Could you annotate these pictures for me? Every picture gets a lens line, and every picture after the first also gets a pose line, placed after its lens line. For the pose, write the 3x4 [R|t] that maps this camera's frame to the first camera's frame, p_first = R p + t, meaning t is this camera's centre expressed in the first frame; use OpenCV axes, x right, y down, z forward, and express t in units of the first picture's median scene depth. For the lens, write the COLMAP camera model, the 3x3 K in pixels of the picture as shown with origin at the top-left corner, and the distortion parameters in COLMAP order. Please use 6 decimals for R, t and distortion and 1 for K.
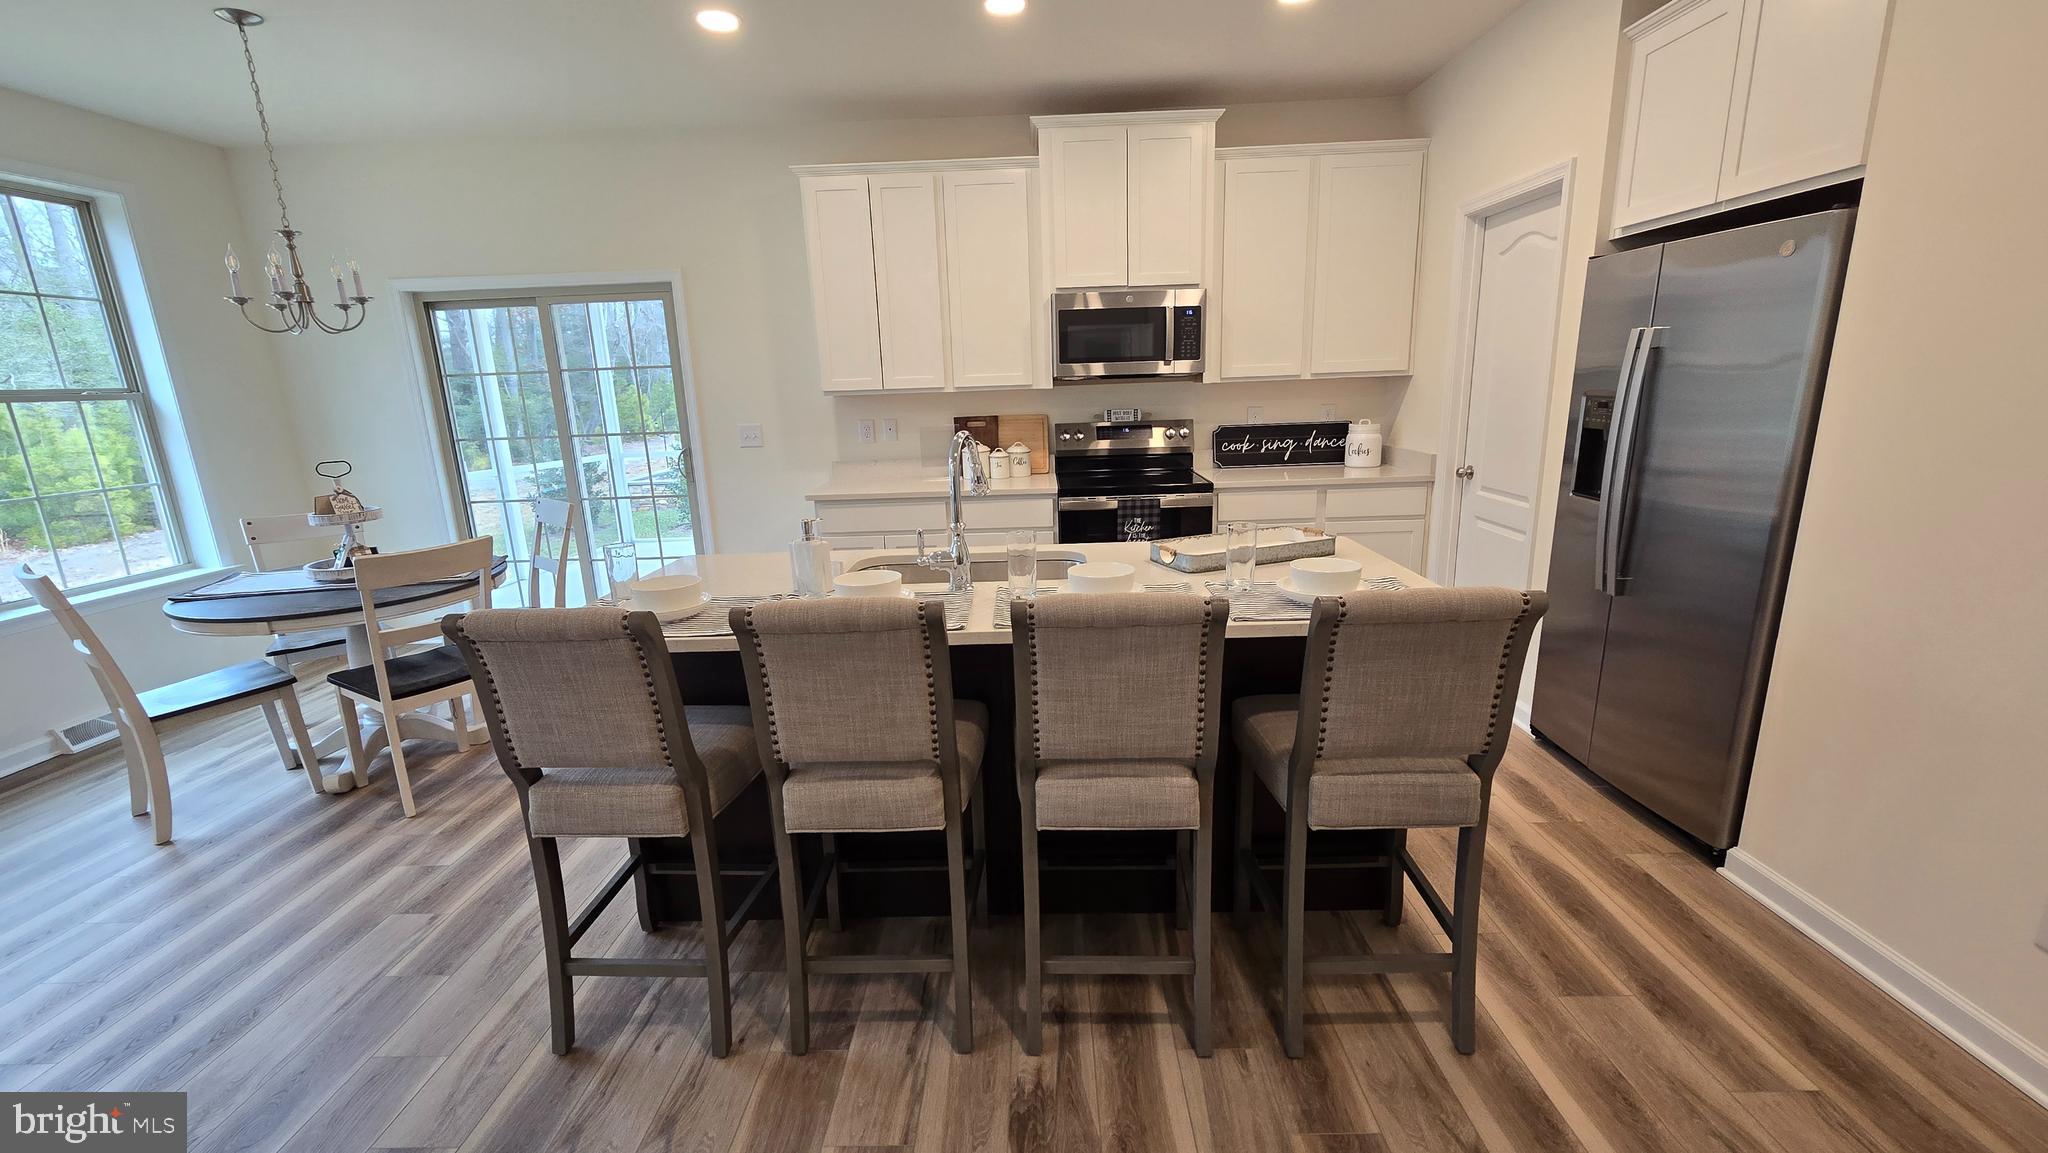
lens RADIAL K [[838.1, 0, 1018.3], [0, 838.1, 583.4], [0, 0, 1]] dist [0.002708, -0.000015]
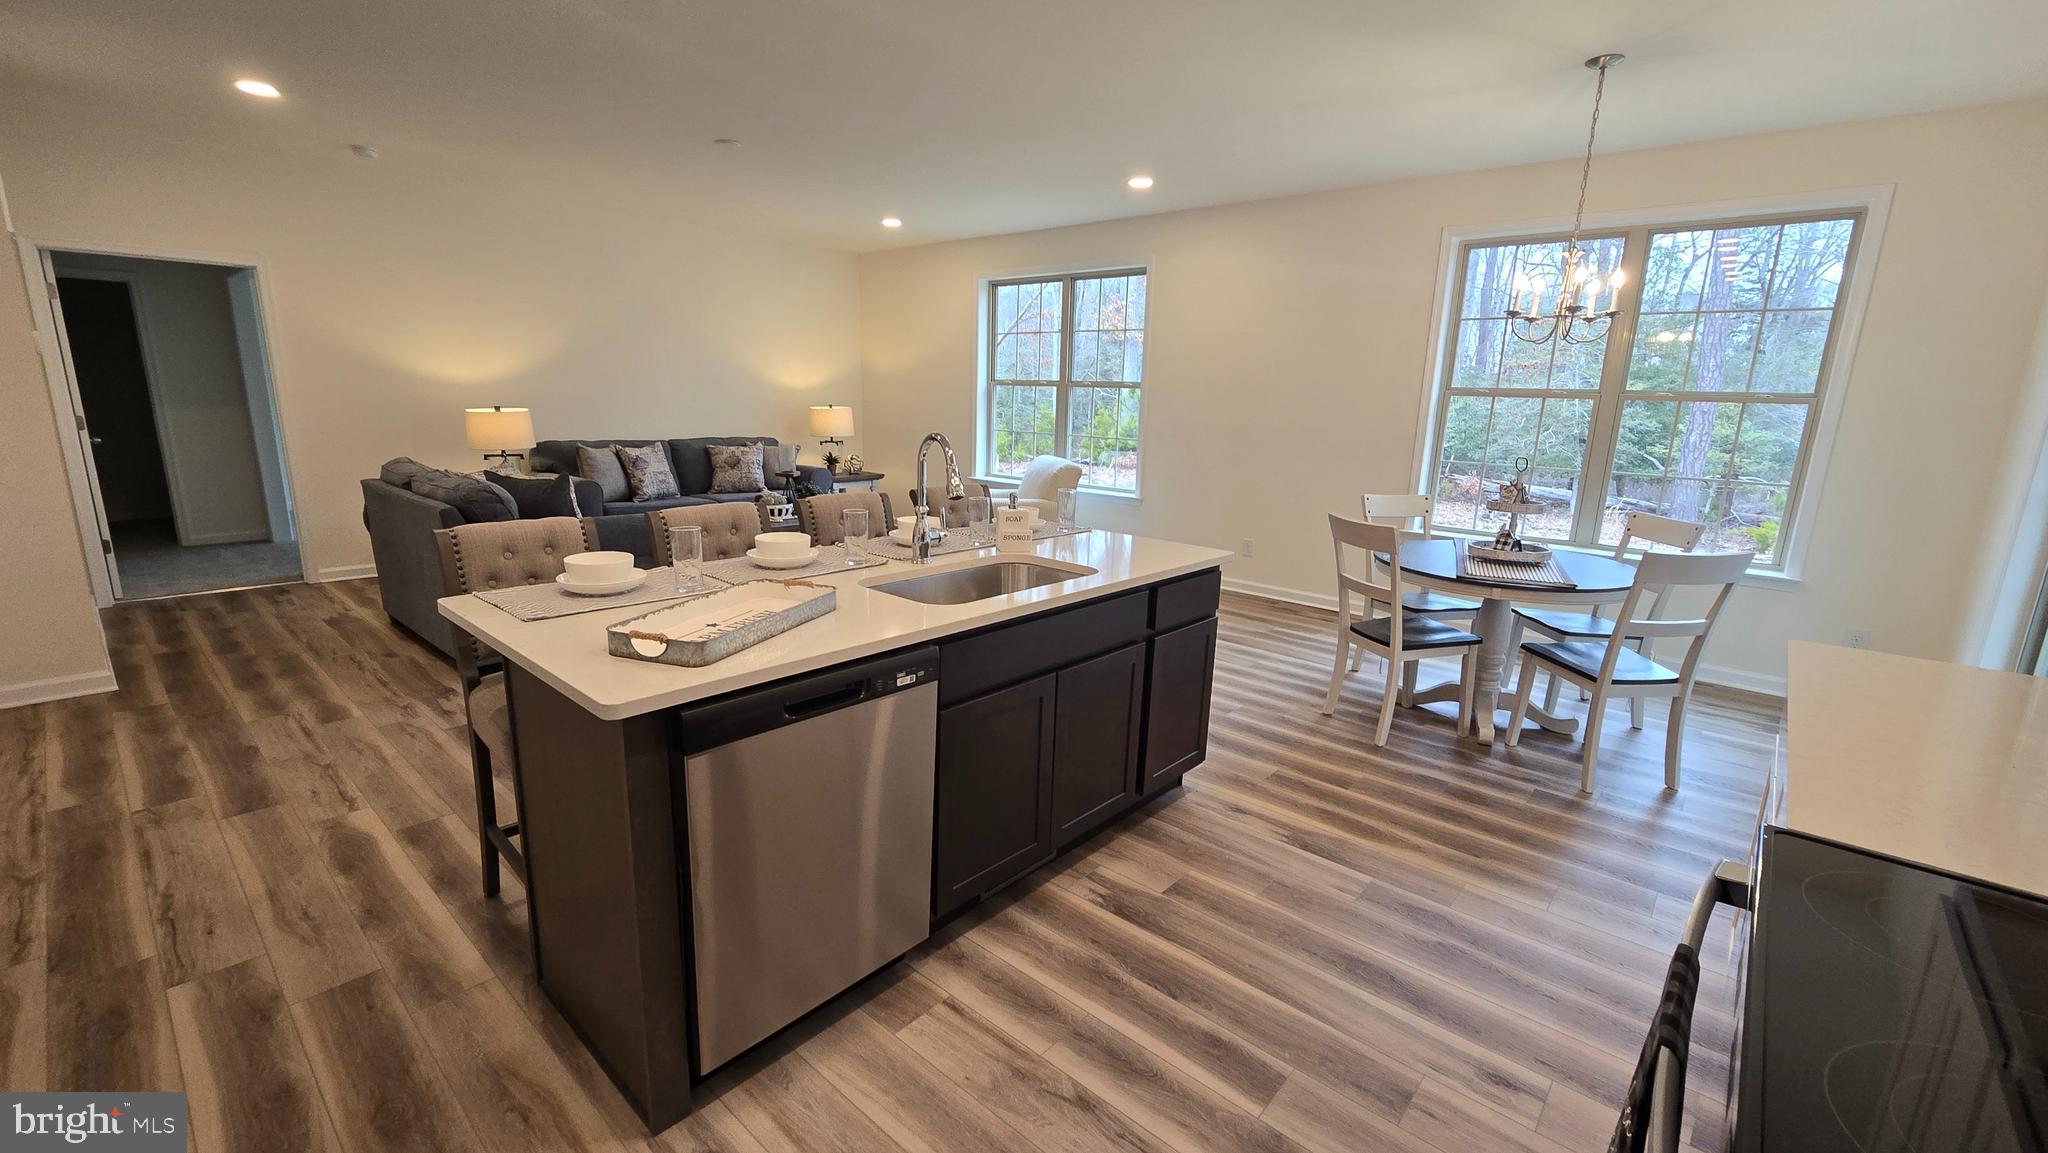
lens RADIAL K [[848.2, 0, 1022.5], [0, 848.2, 581.9], [0, 0, 1]] dist [-0.013481, 0.007552]
pose [[-0.647029, 0.180759, -0.740729, 0.384619], [-0.188279, 0.903529, 0.384950, -0.238755], [0.738854, 0.388537, -0.550576, 0.932638]]
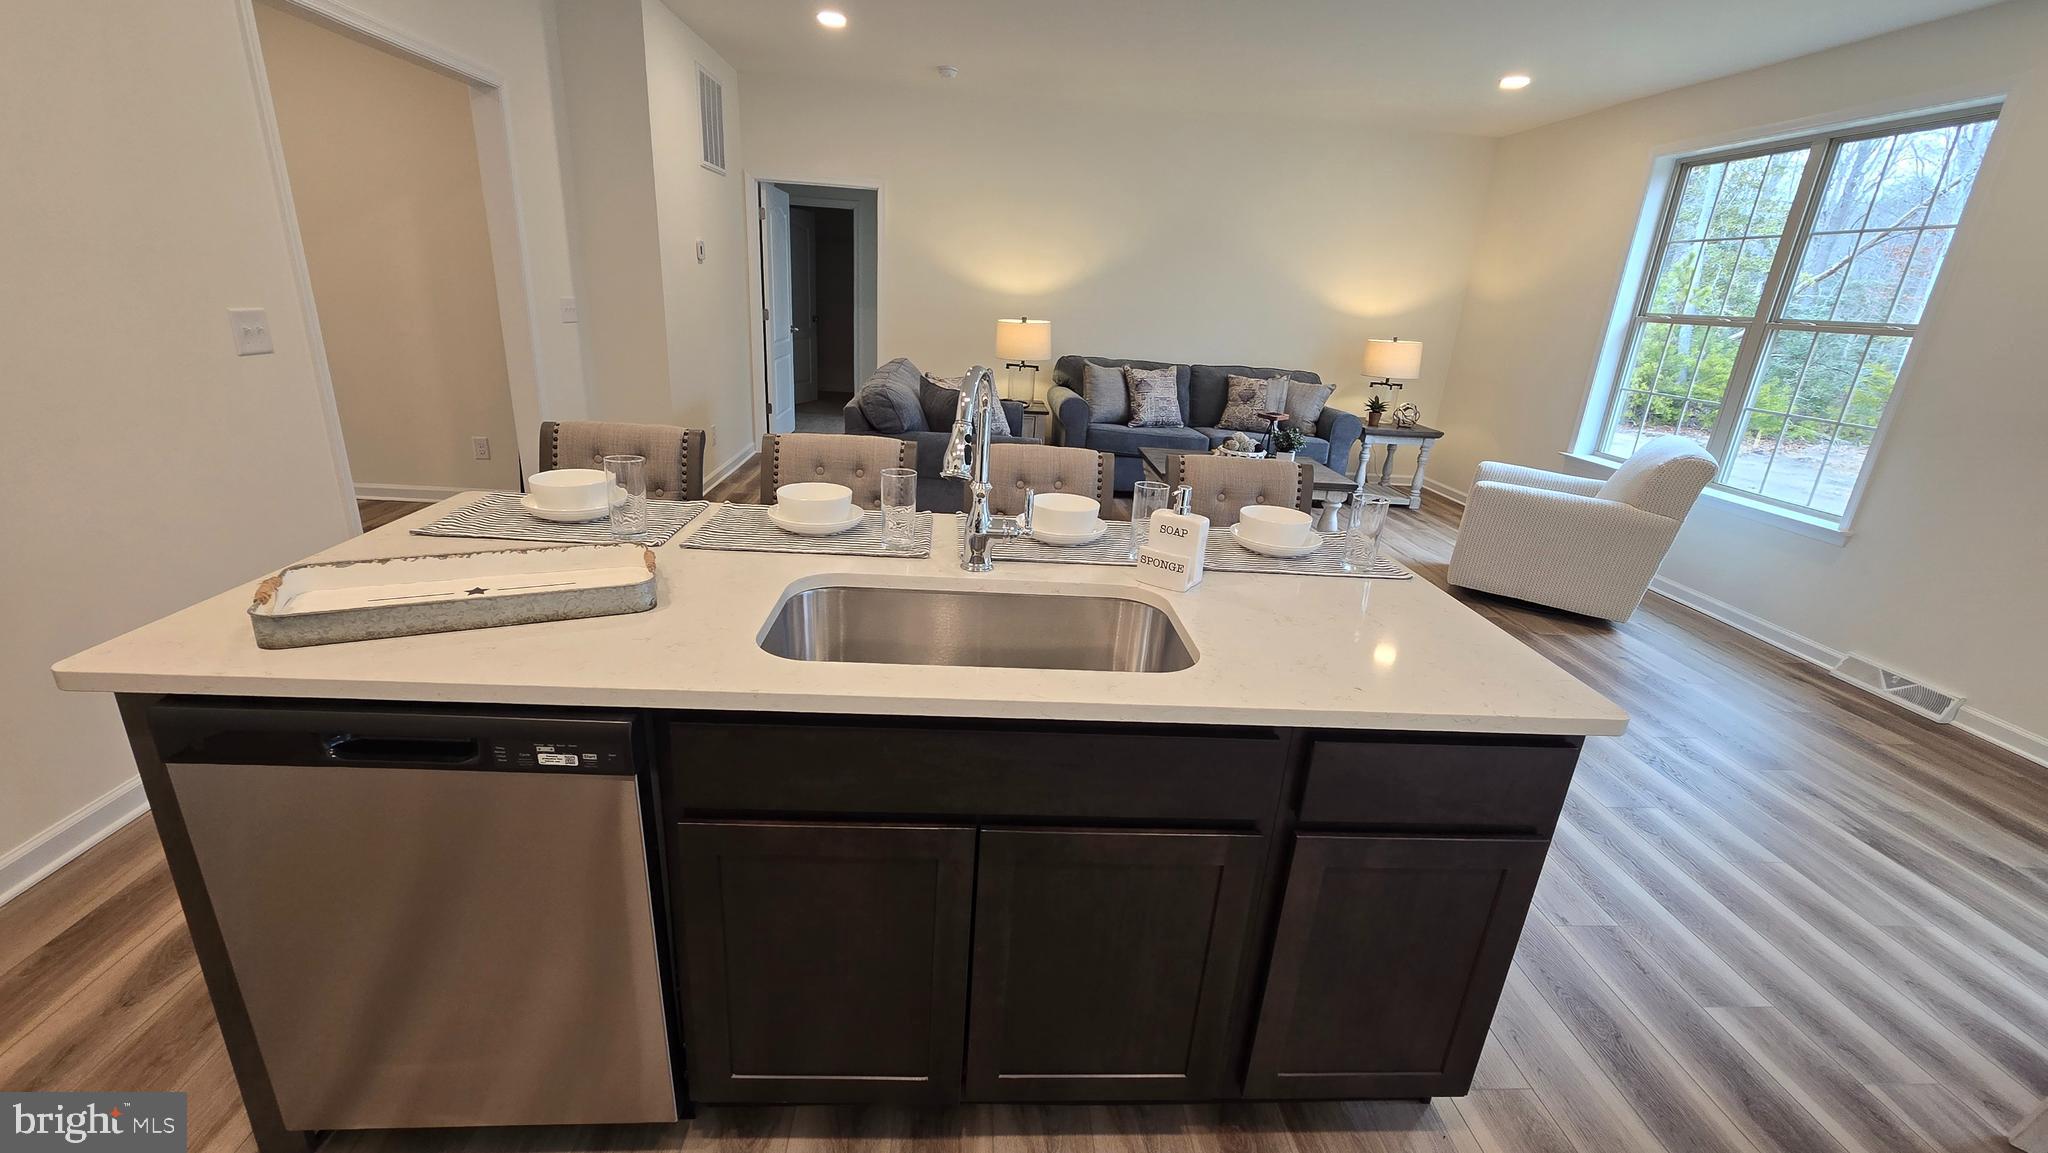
lens RADIAL K [[845.4, 0, 1020.5], [0, 845.4, 579.7], [0, 0, 1]] dist [0.002954, -0.000784]
pose [[-0.995840, -0.001863, -0.091098, -0.017647], [-0.051347, 0.837400, 0.544173, -0.213666], [0.075271, 0.546587, -0.834012, 0.869540]]
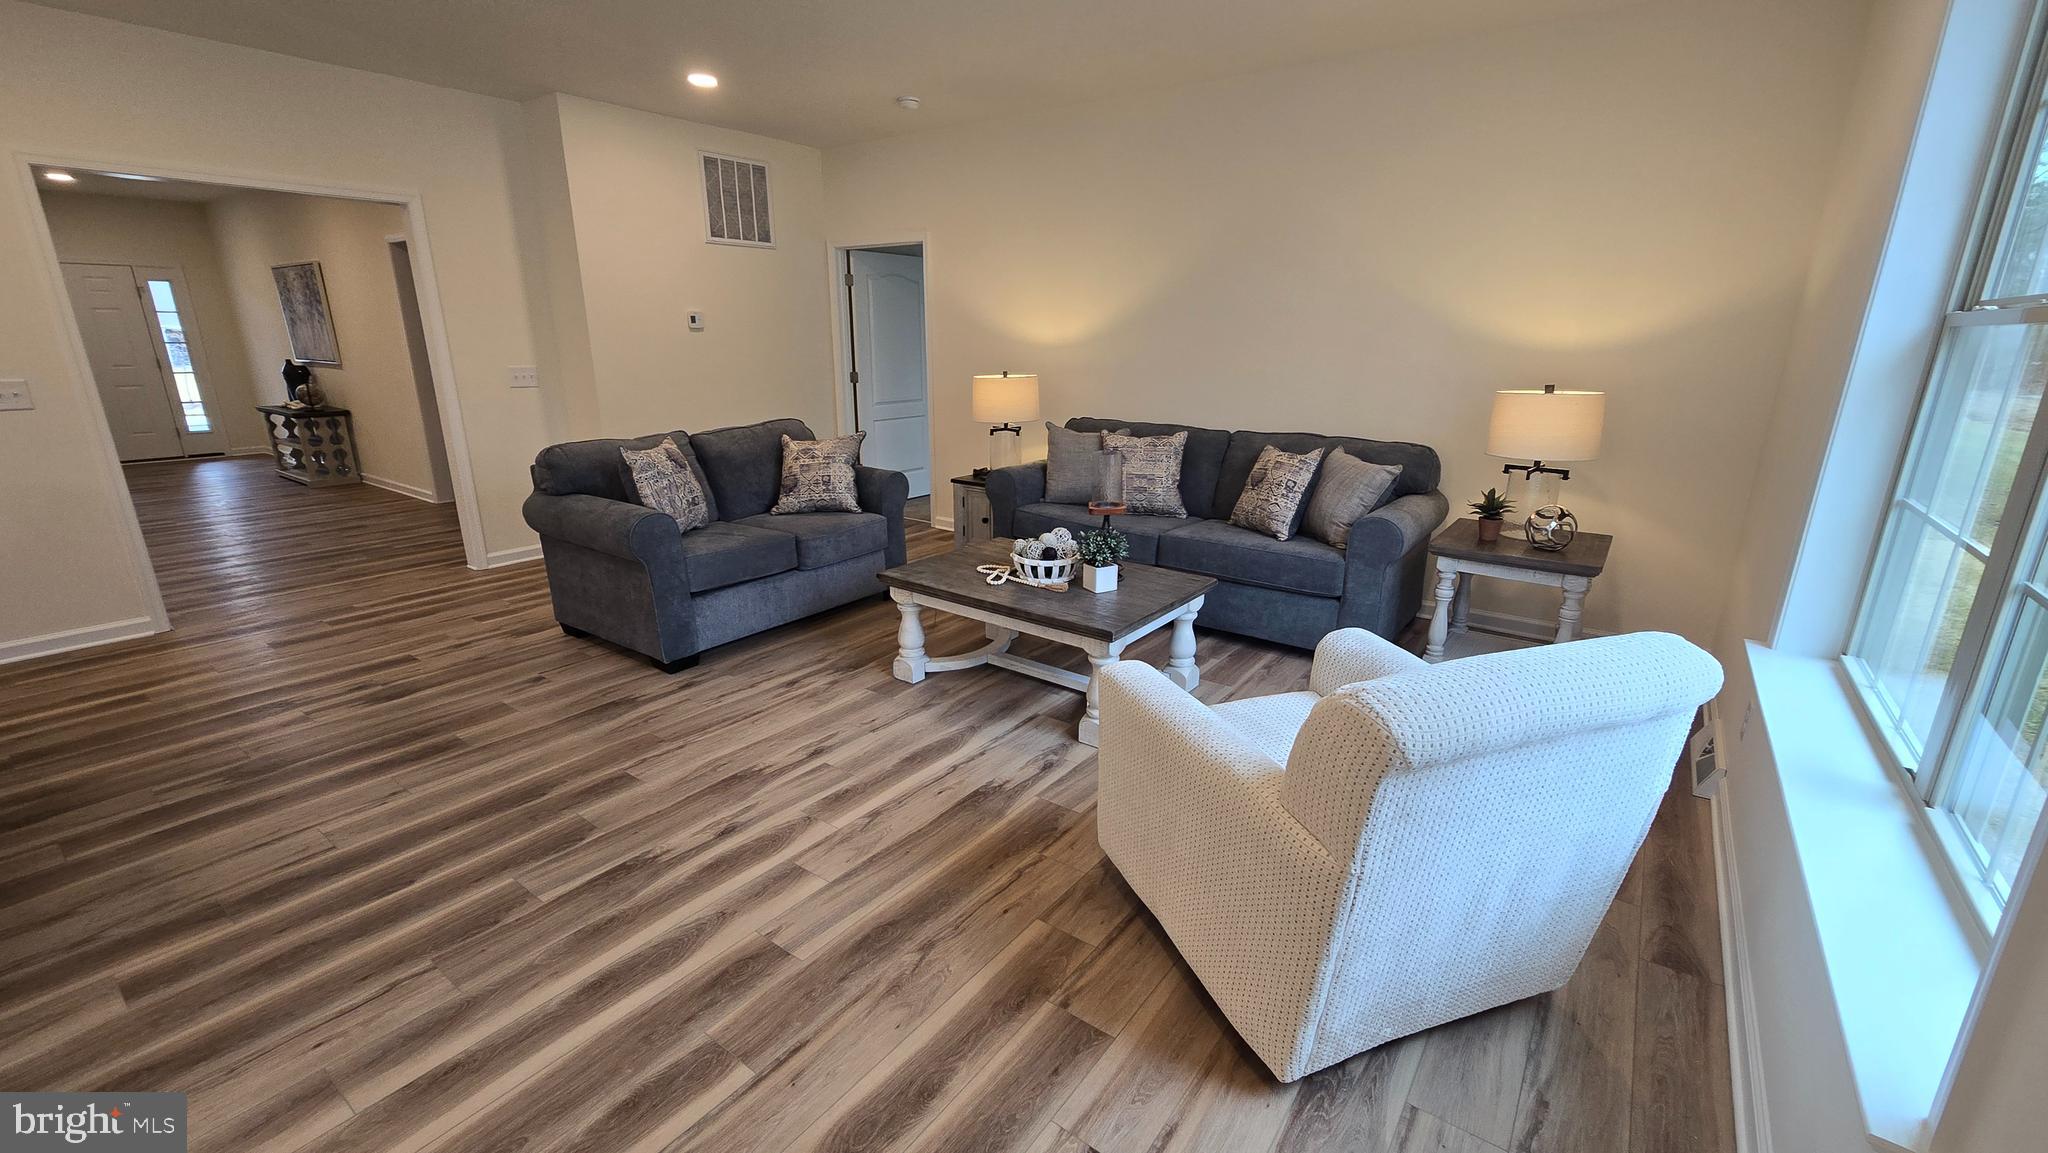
lens RADIAL K [[845.4, 0, 1020.5], [0, 845.4, 579.7], [0, 0, 1]] dist [0.002954, -0.000784]
pose [[-0.817127, -0.134517, 0.560544, -0.921298], [0.158018, 0.882878, 0.442219, -0.059374], [-0.554377, 0.449925, -0.700167, 0.347430]]
